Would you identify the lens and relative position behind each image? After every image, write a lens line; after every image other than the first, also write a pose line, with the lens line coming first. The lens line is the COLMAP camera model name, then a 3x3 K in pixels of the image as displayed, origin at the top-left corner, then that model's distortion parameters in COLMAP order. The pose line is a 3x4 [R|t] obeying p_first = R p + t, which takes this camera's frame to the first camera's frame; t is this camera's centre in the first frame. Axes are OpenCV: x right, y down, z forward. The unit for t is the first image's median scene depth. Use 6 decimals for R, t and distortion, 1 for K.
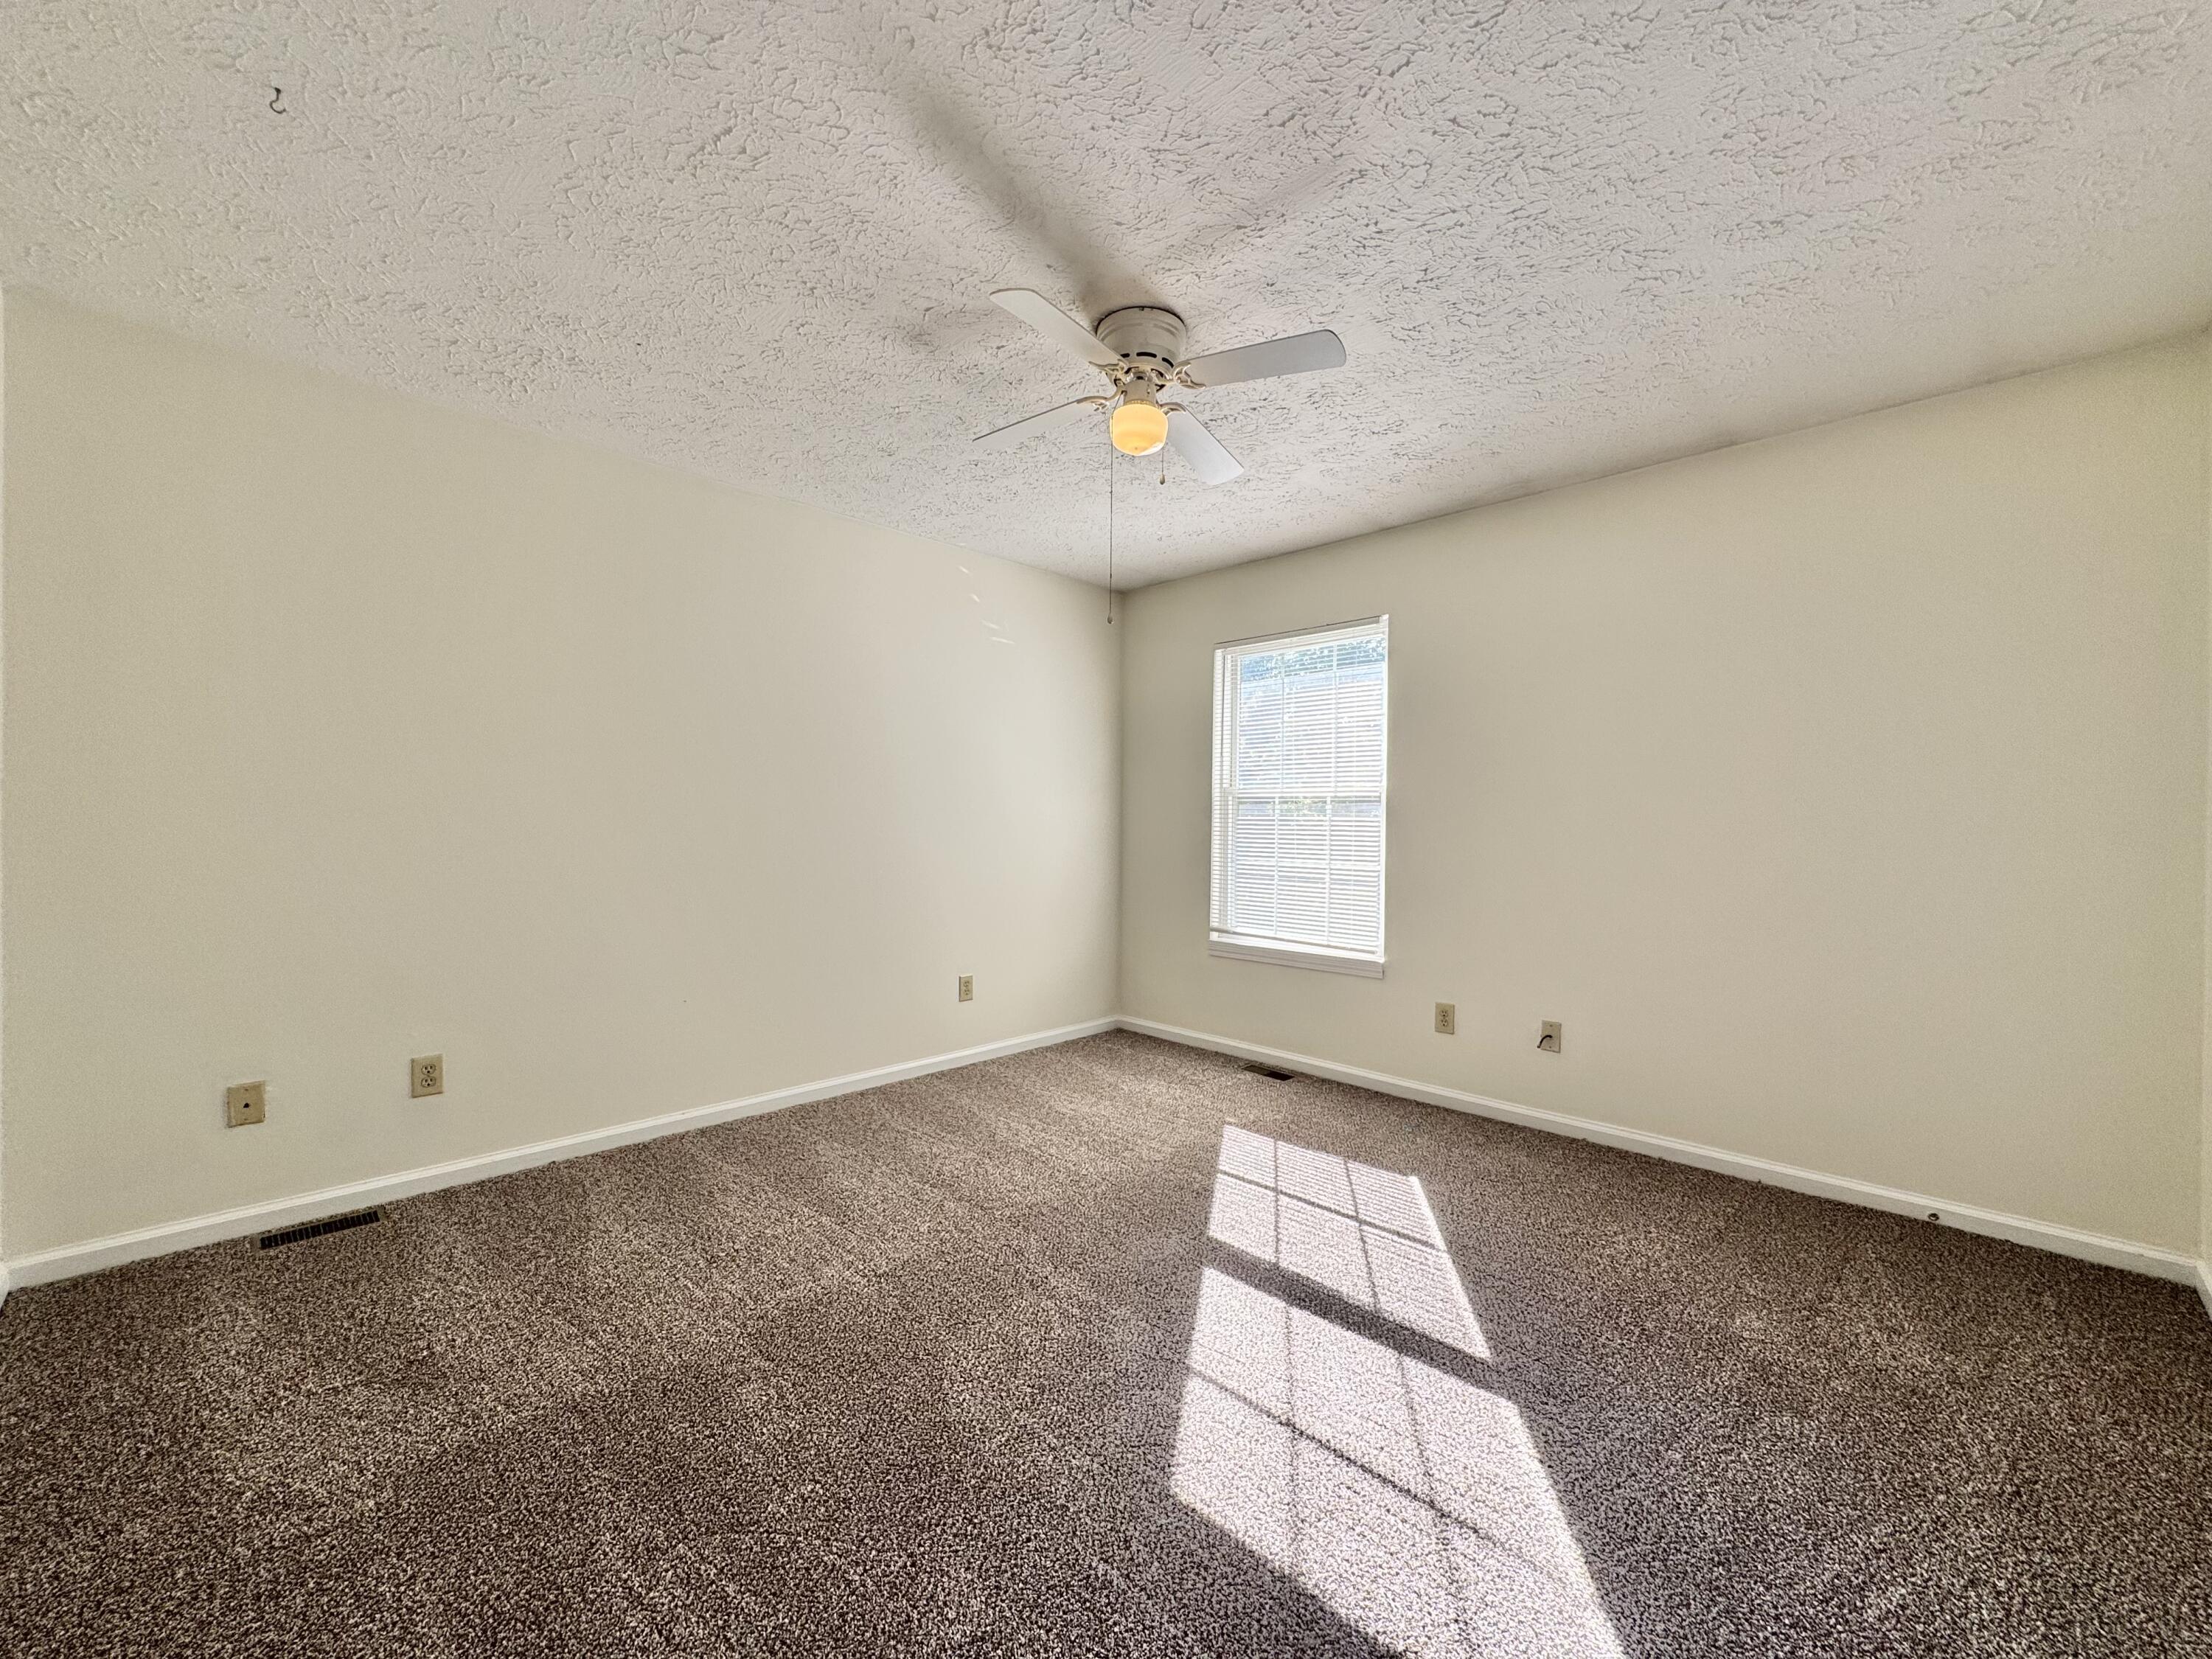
lens RADIAL K [[884.6, 0, 1107.3], [0, 884.6, 823.6], [0, 0, 1]] dist [-0.000889, 0.000838]
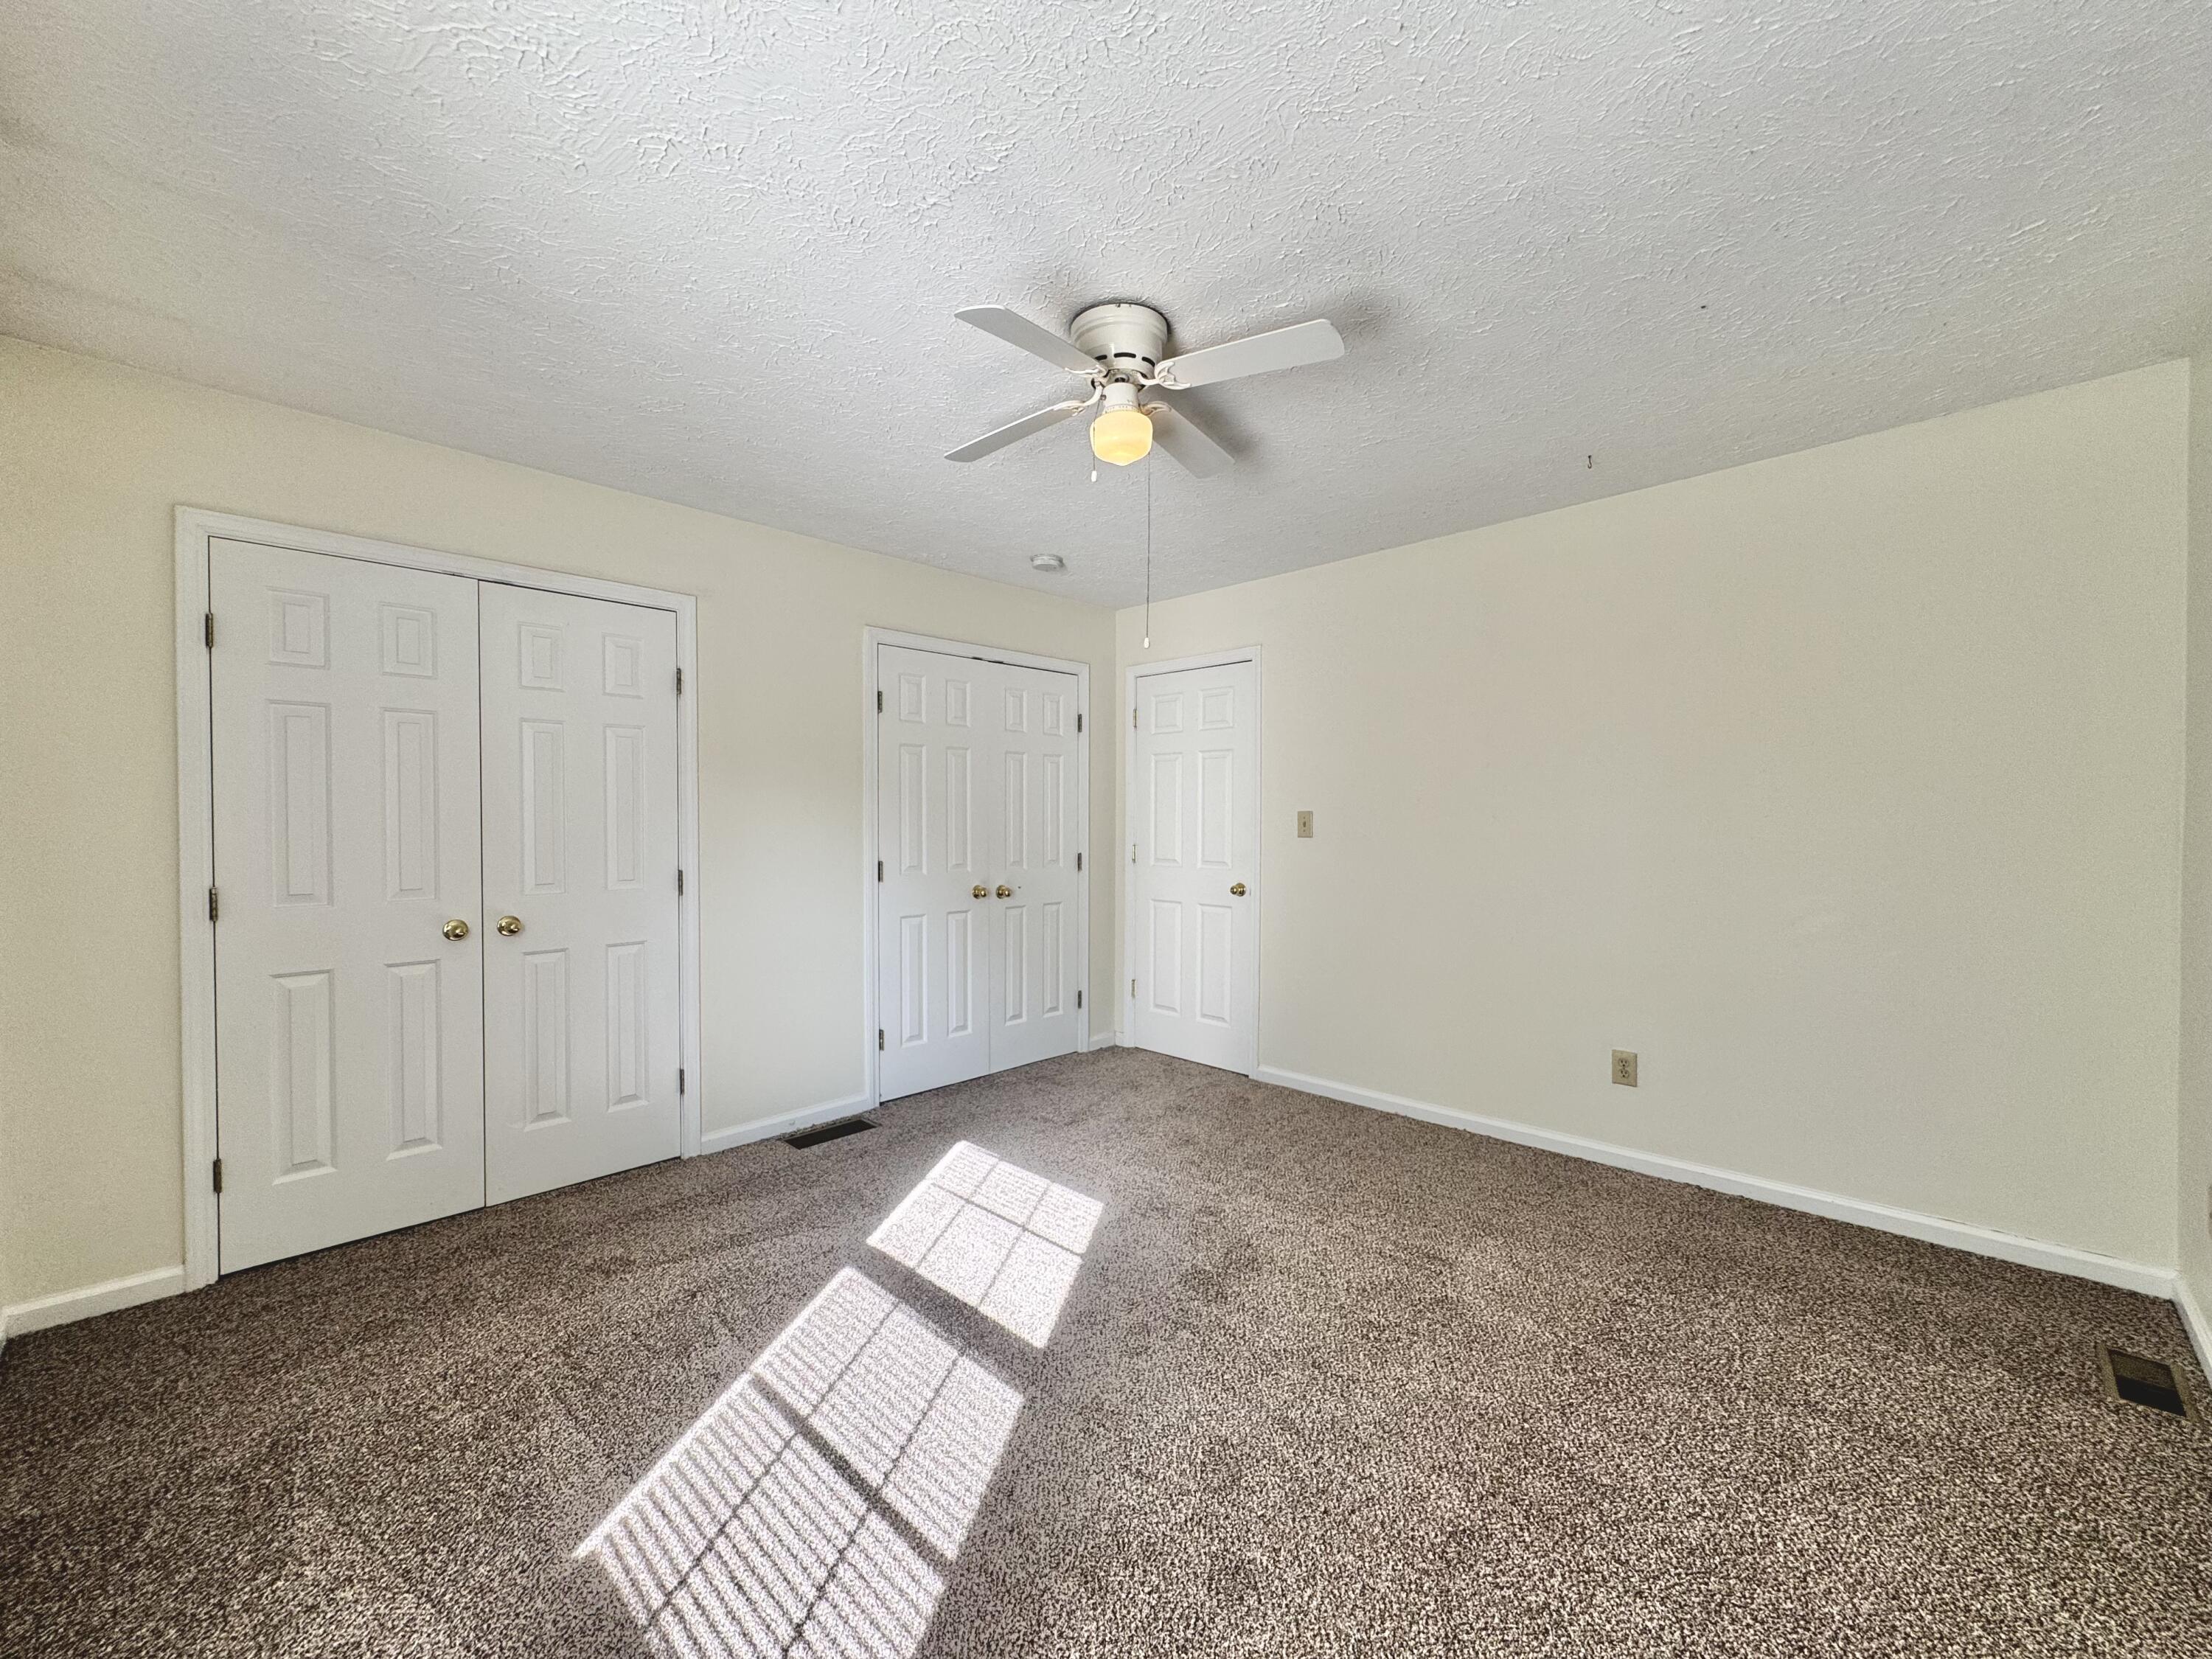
lens RADIAL K [[884.6, 0, 1113.2], [0, 884.6, 824.4], [0, 0, 1]] dist [-0.000889, 0.000838]
pose [[-0.999896, -0.010465, -0.009962, 0.051265], [-0.010585, 0.999872, 0.012008, -0.049386], [0.009835, 0.012113, -0.999878, 1.870789]]
